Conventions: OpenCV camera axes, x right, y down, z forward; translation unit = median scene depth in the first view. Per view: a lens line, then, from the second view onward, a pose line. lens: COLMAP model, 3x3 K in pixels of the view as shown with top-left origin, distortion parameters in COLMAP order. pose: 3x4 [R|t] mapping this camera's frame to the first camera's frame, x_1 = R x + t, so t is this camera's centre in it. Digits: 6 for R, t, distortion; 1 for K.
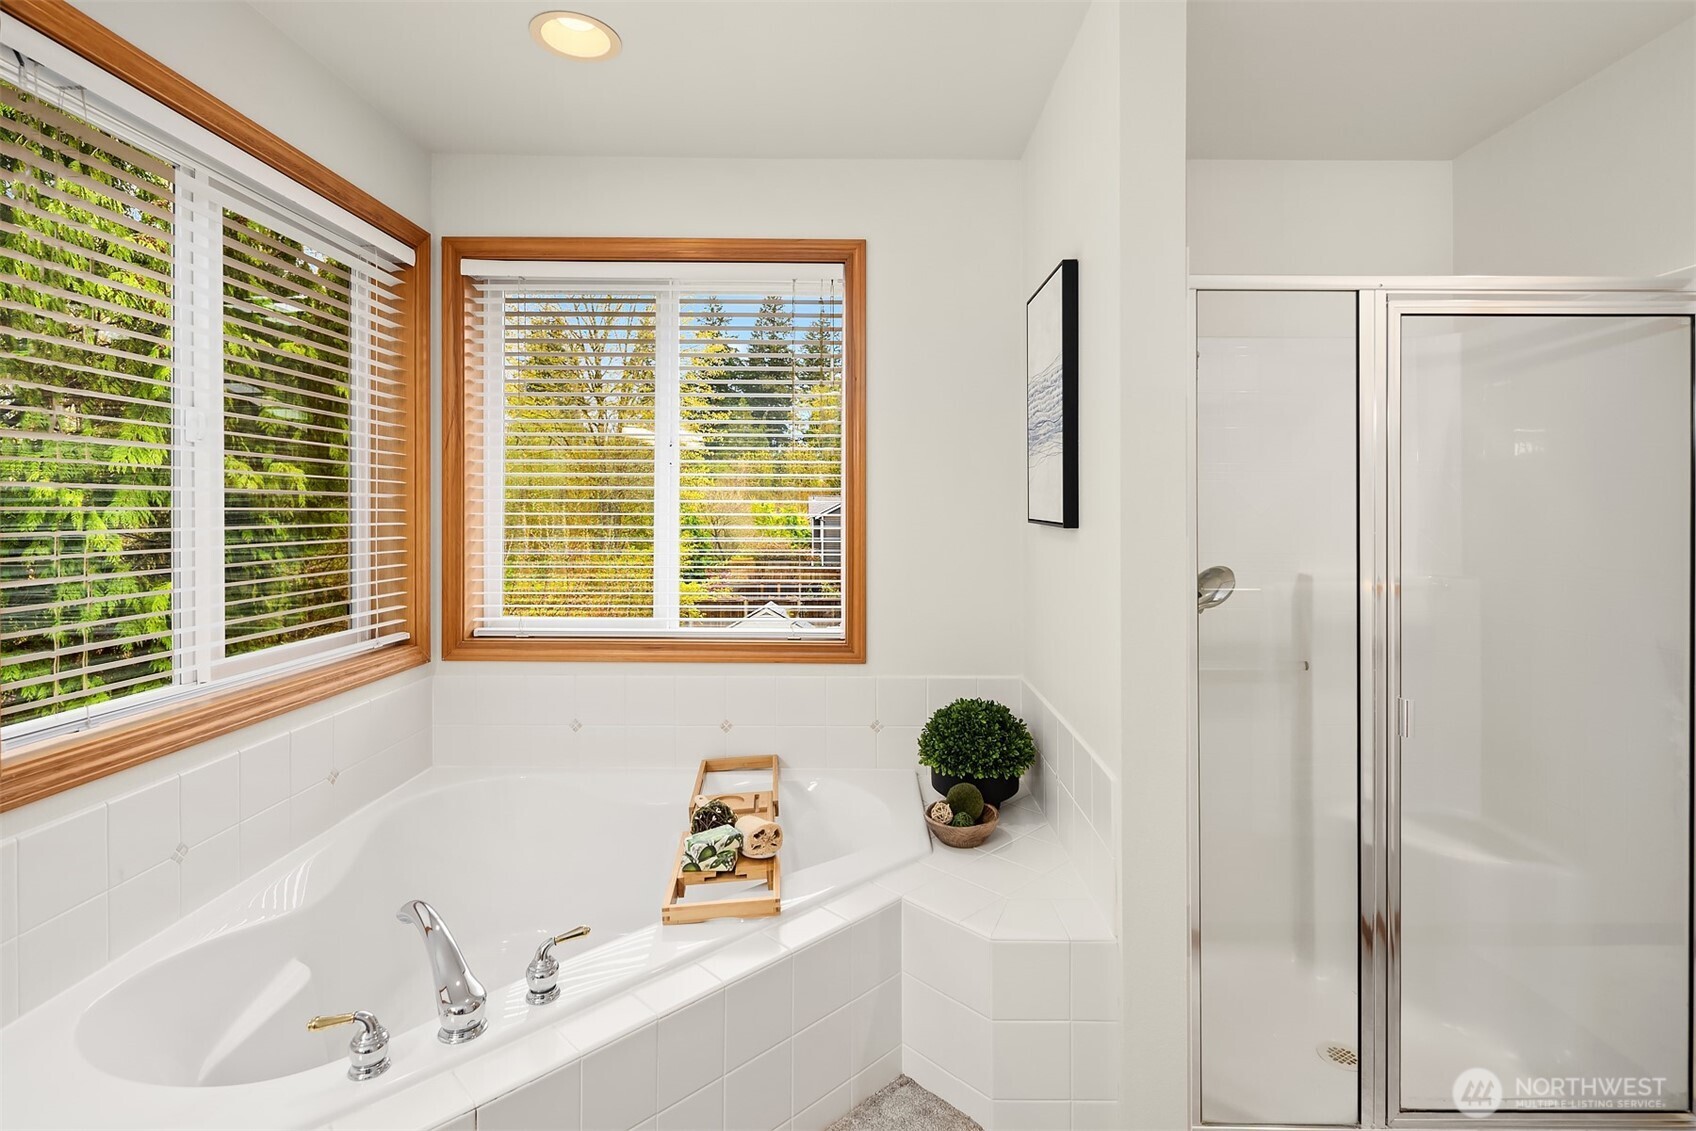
lens RADIAL K [[825.0, 0, 862.2], [0, 825.0, 511.4], [0, 0, 1]] dist [0.000093, -0.002194]
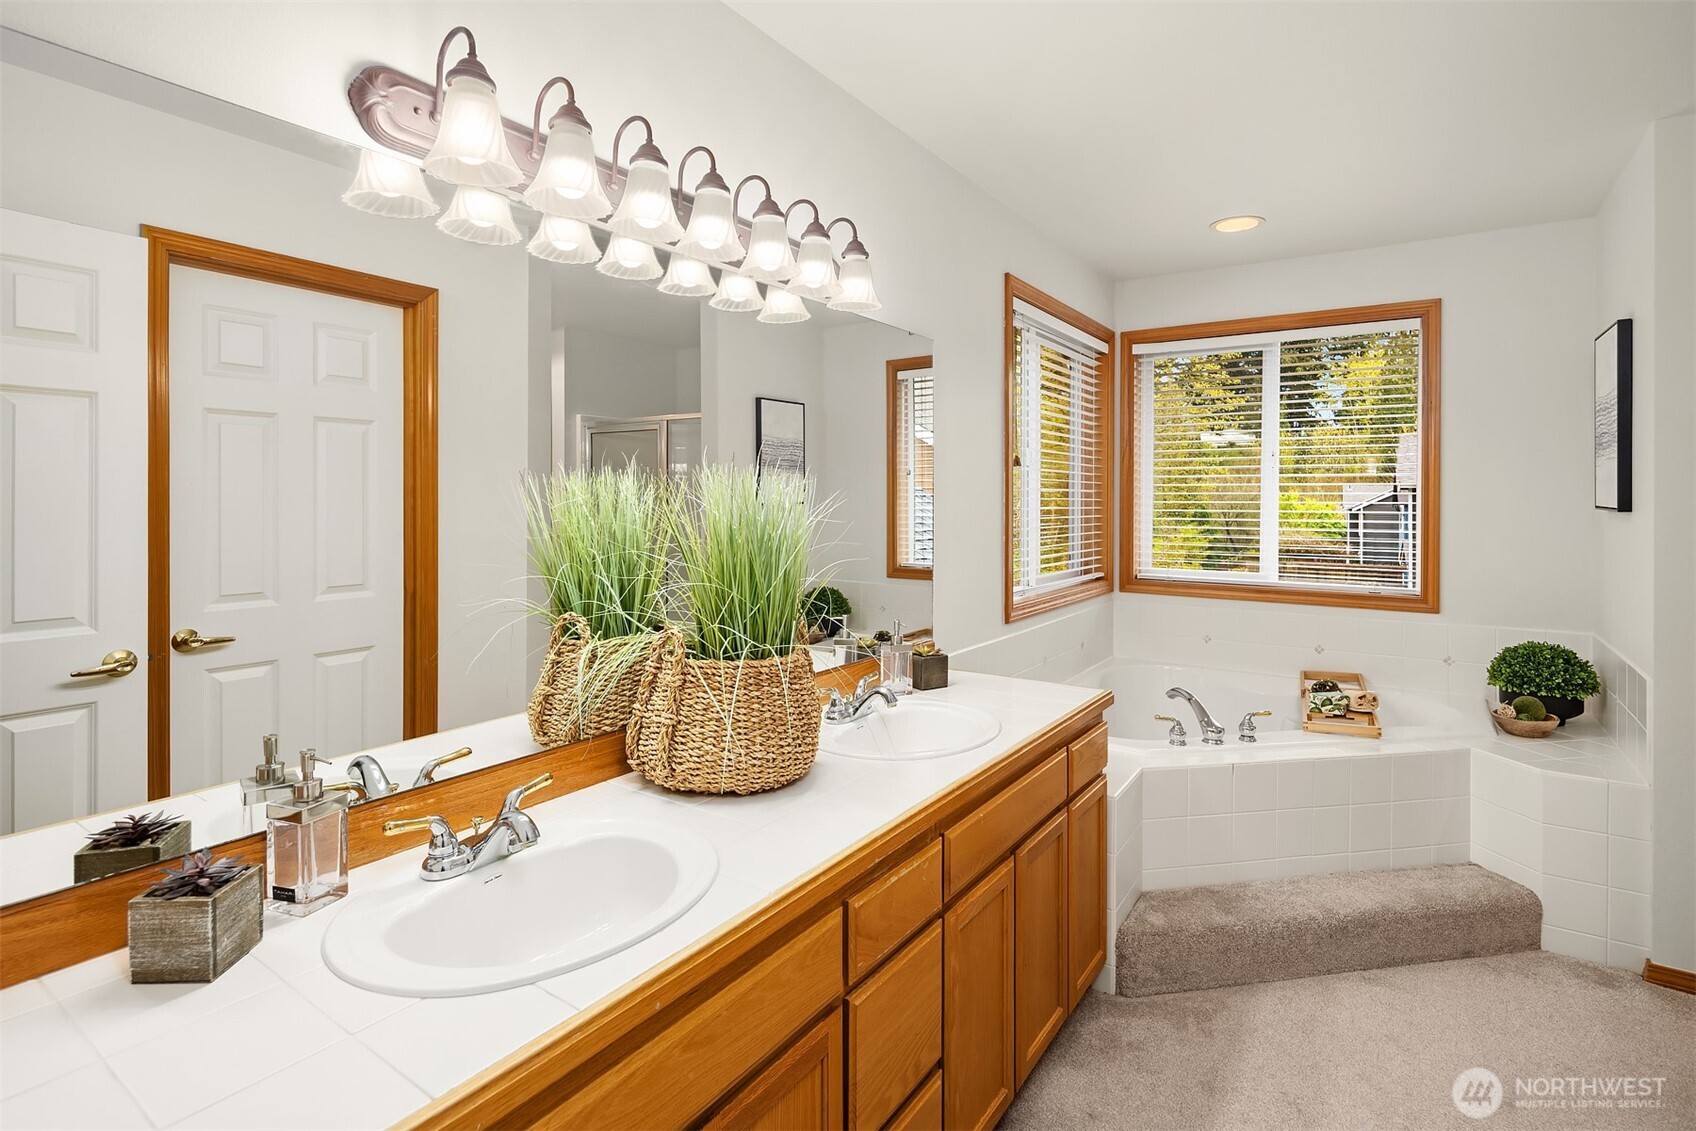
lens RADIAL K [[825.0, 0, 844.1], [0, 825.0, 507.5], [0, 0, 1]] dist [0.000093, -0.002194]
pose [[0.821297, 0.004766, -0.570481, -0.030556], [-0.001298, 0.999978, 0.006485, 0.004537], [0.570499, -0.004586, 0.821285, -0.758634]]
